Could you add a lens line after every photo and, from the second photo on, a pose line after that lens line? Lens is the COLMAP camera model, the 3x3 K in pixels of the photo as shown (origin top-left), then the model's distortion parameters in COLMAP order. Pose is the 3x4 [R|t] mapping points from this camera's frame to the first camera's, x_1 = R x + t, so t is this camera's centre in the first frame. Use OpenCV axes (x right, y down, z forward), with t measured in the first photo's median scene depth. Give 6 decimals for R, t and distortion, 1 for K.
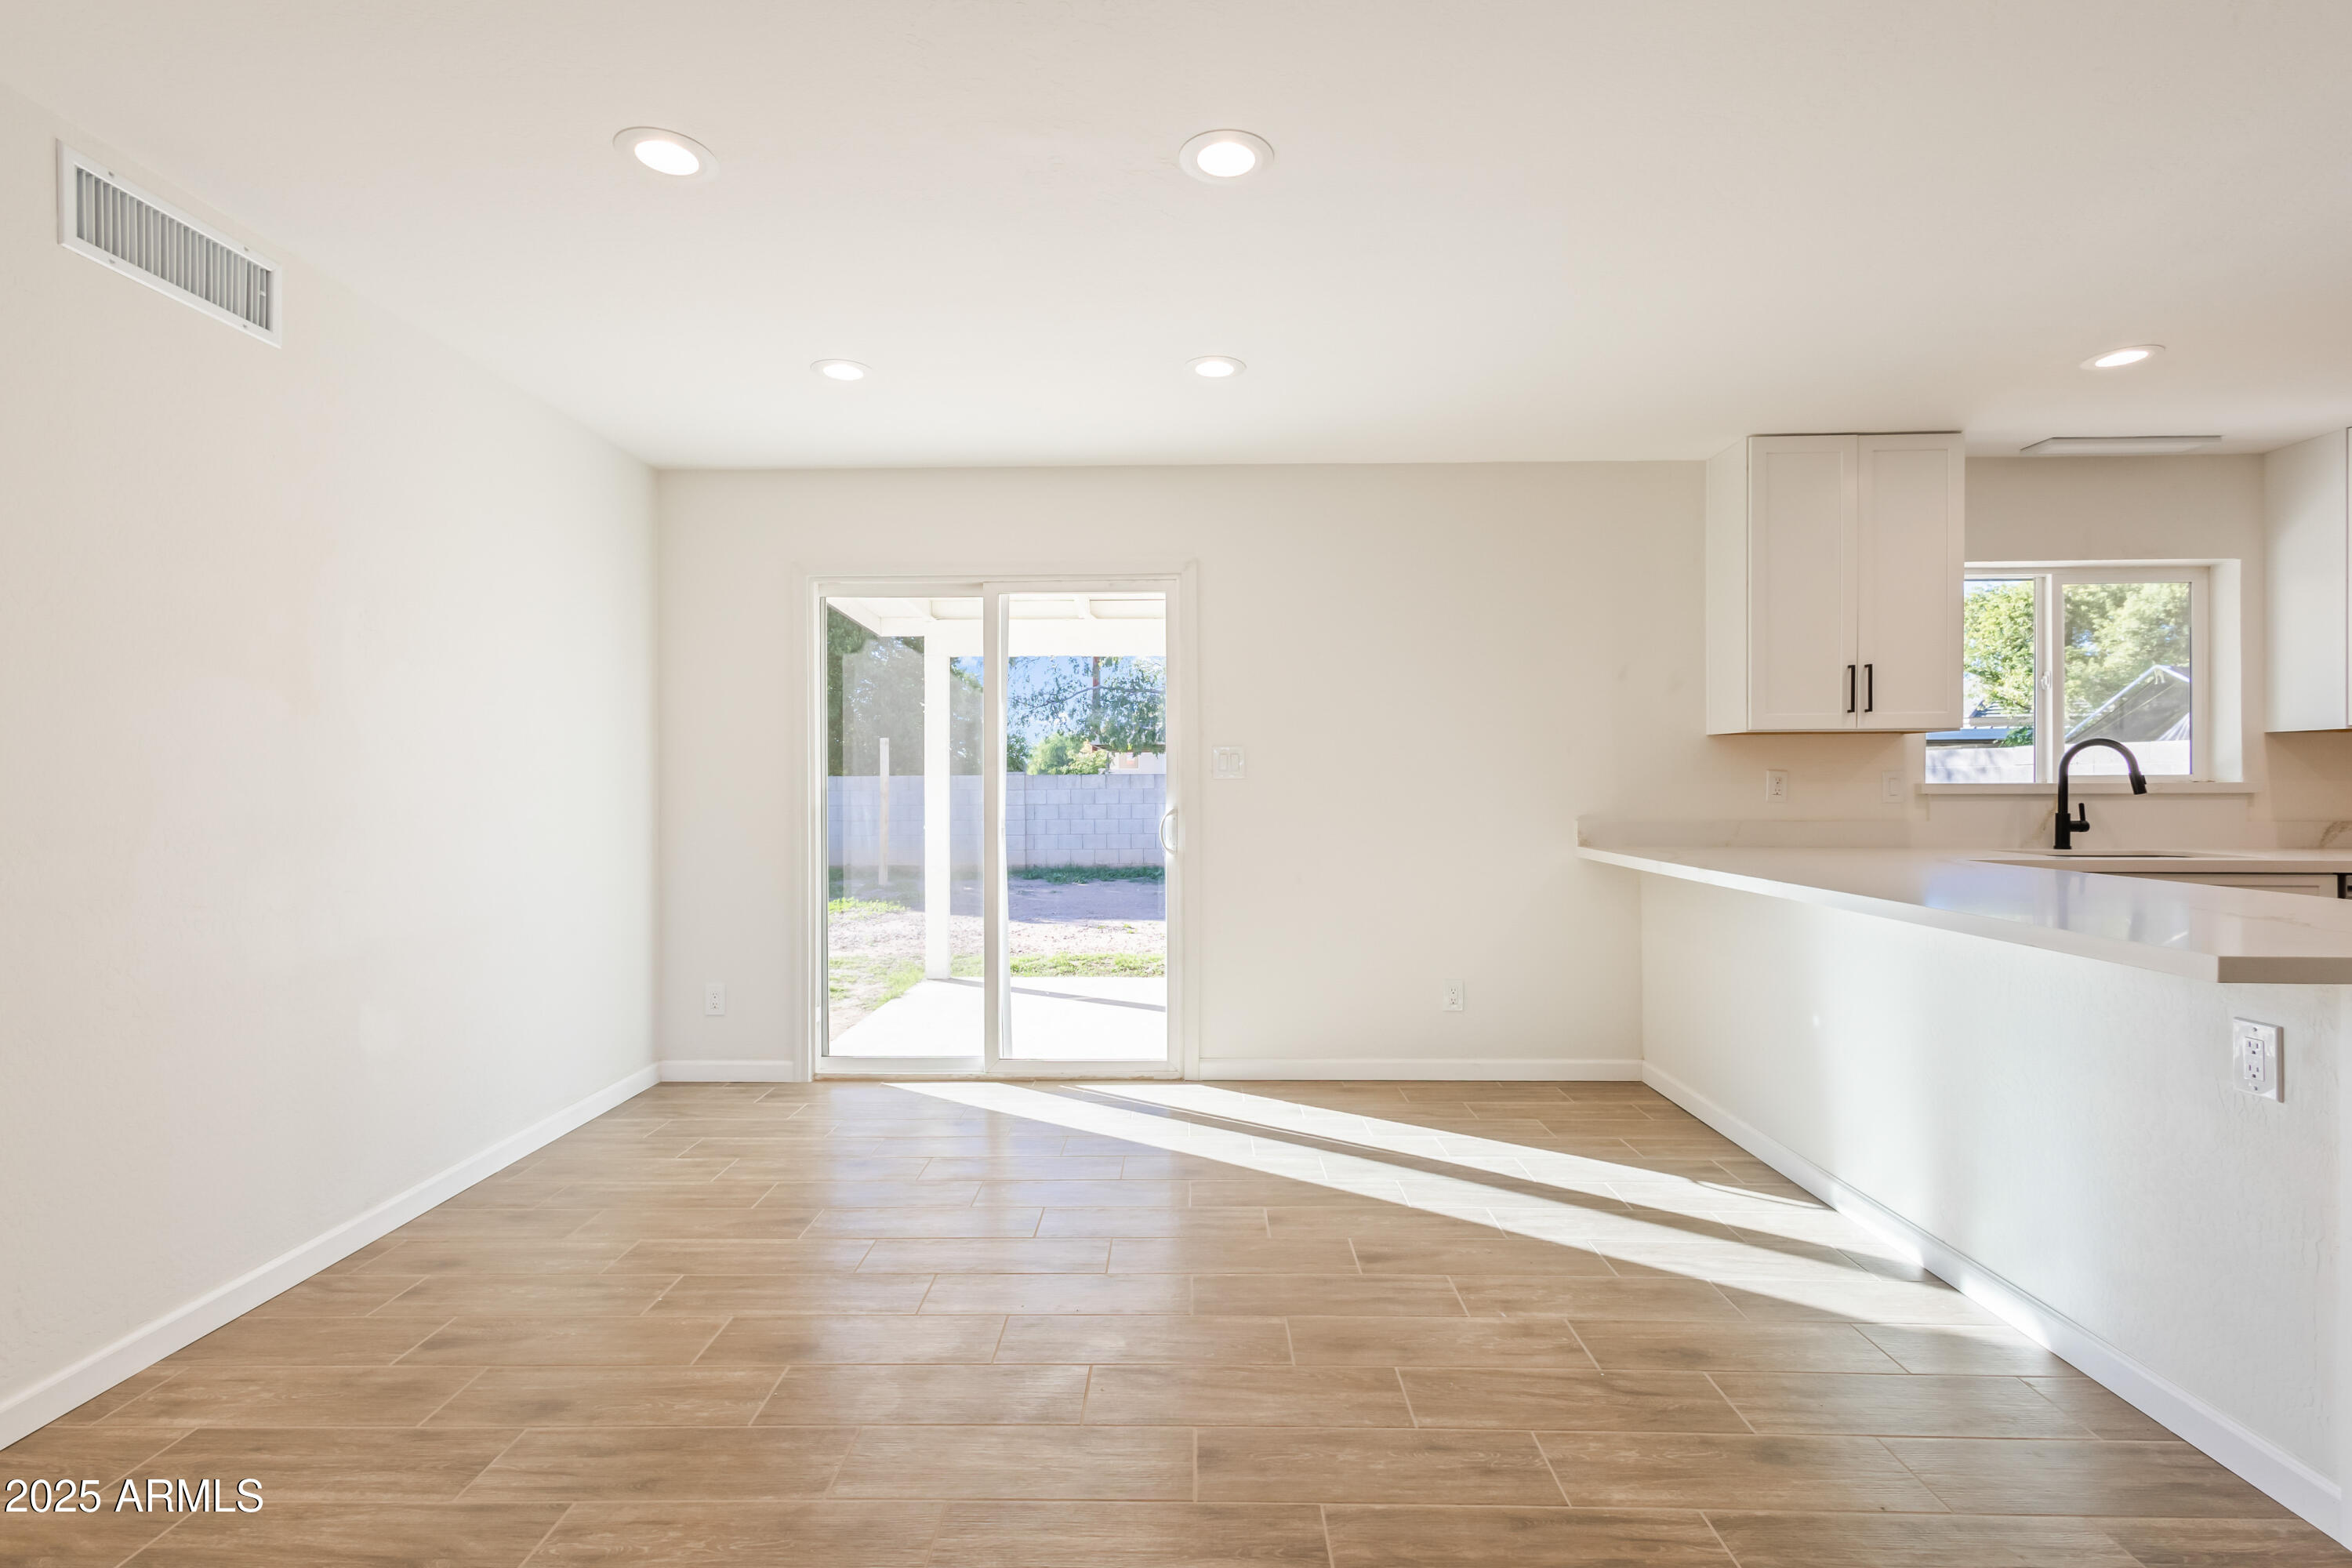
lens RADIAL K [[1083.9, 0, 1160.6], [0, 1083.9, 784.6], [0, 0, 1]] dist [0.010738, -0.002067]
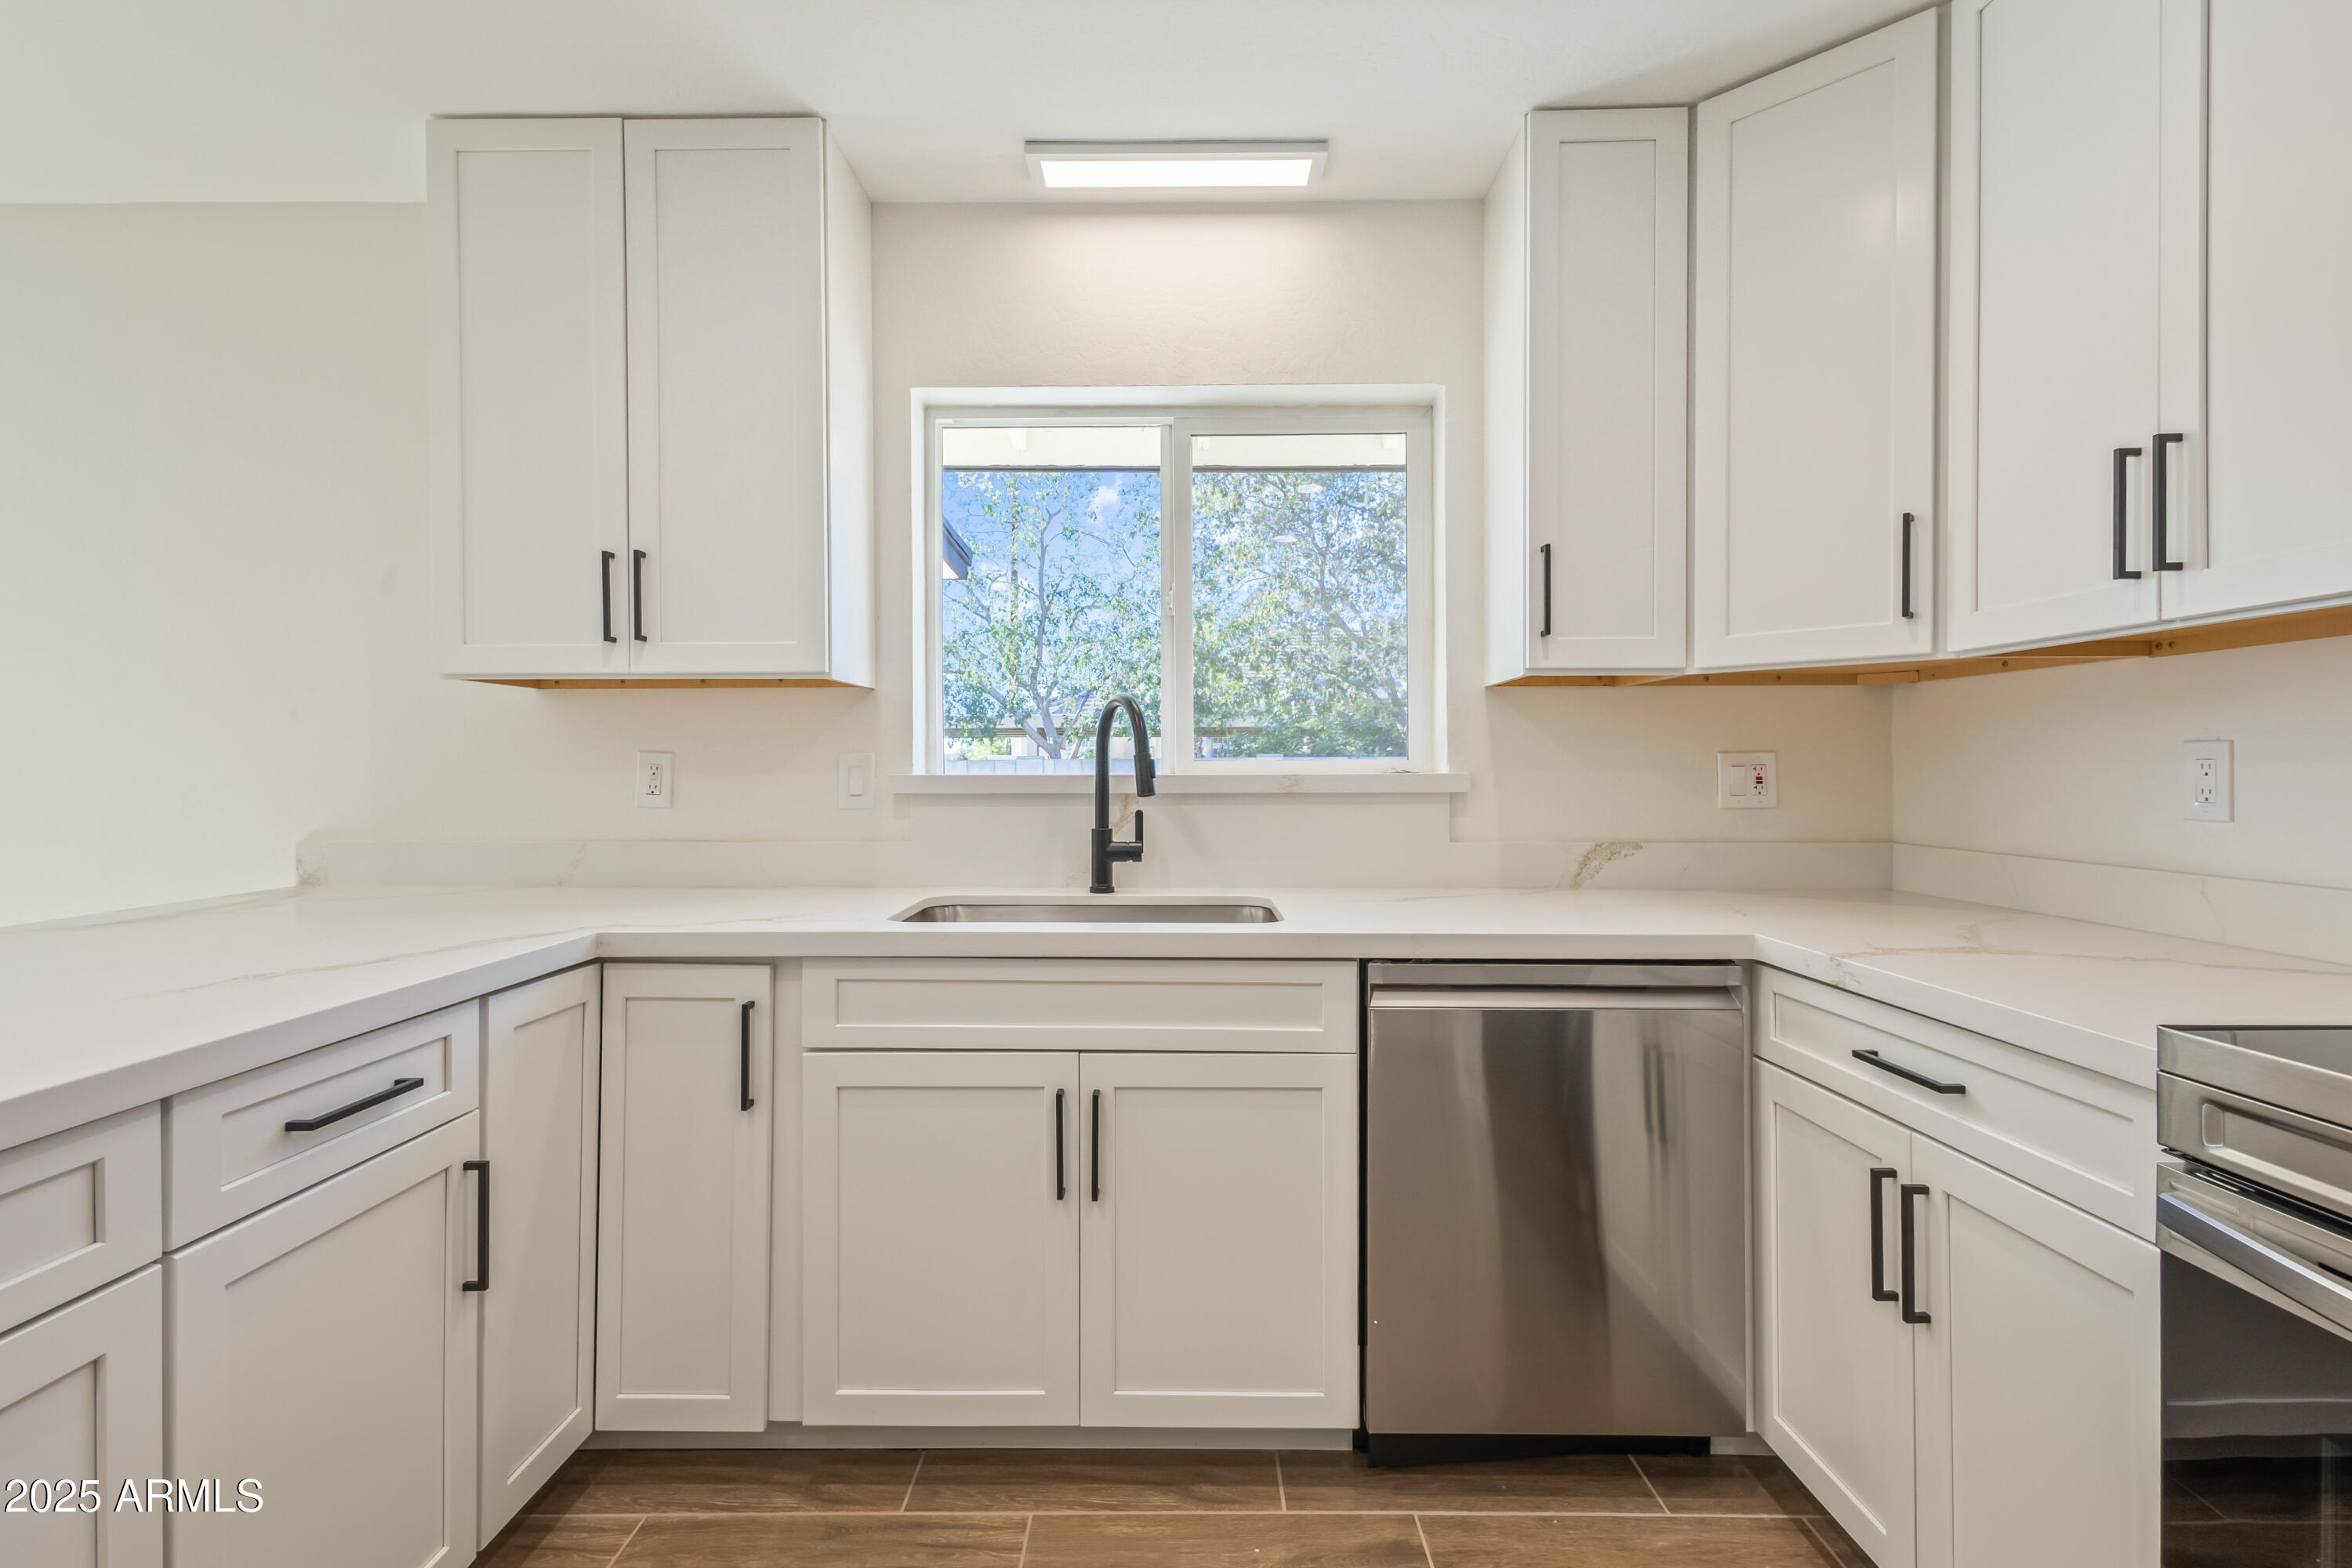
lens RADIAL K [[1083.9, 0, 1178.7], [0, 1083.9, 770.8], [0, 0, 1]] dist [0.010738, -0.002067]
pose [[0.999954, 0.000870, 0.009593, 0.859485], [-0.000868, 1.000000, -0.000184, -0.003405], [-0.009594, 0.000175, 0.999954, 0.442333]]
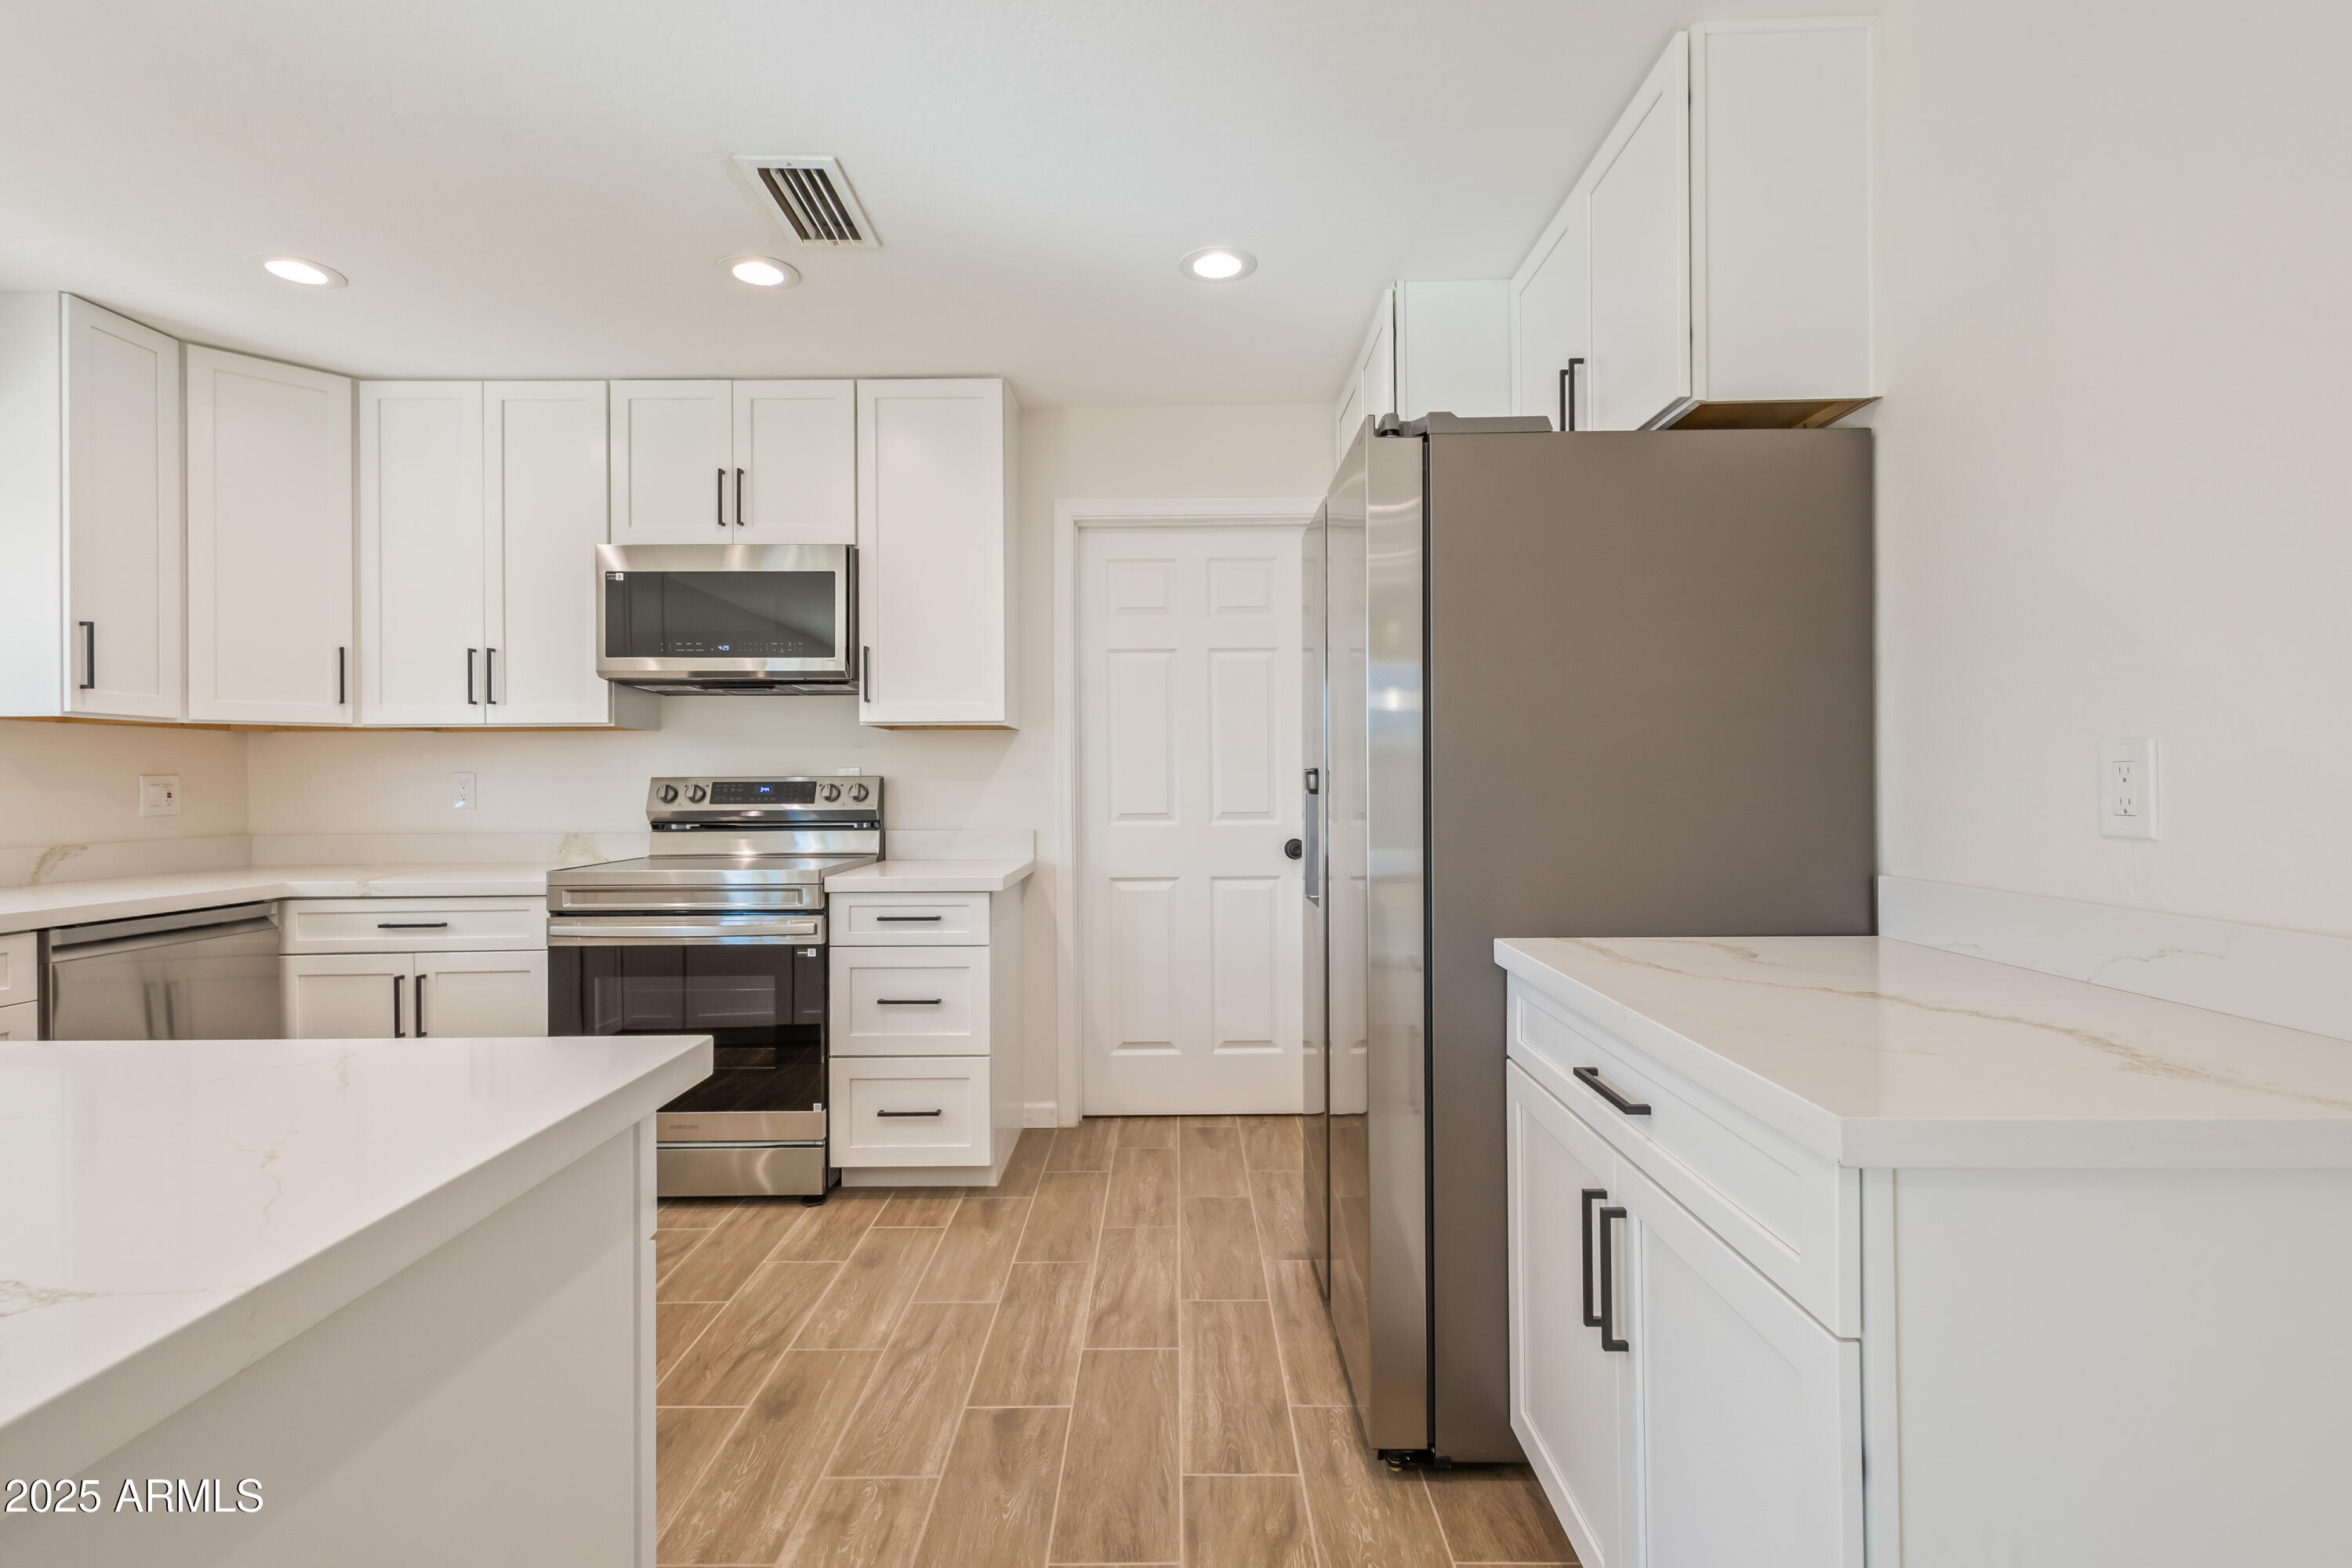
lens RADIAL K [[1083.9, 0, 1170.1], [0, 1083.9, 780.5], [0, 0, 1]] dist [0.010738, -0.002067]
pose [[-0.011263, 0.003912, 0.999929, 0.352636], [0.008298, 0.999958, -0.003819, -0.000569], [-0.999902, 0.008254, -0.011295, 0.279226]]
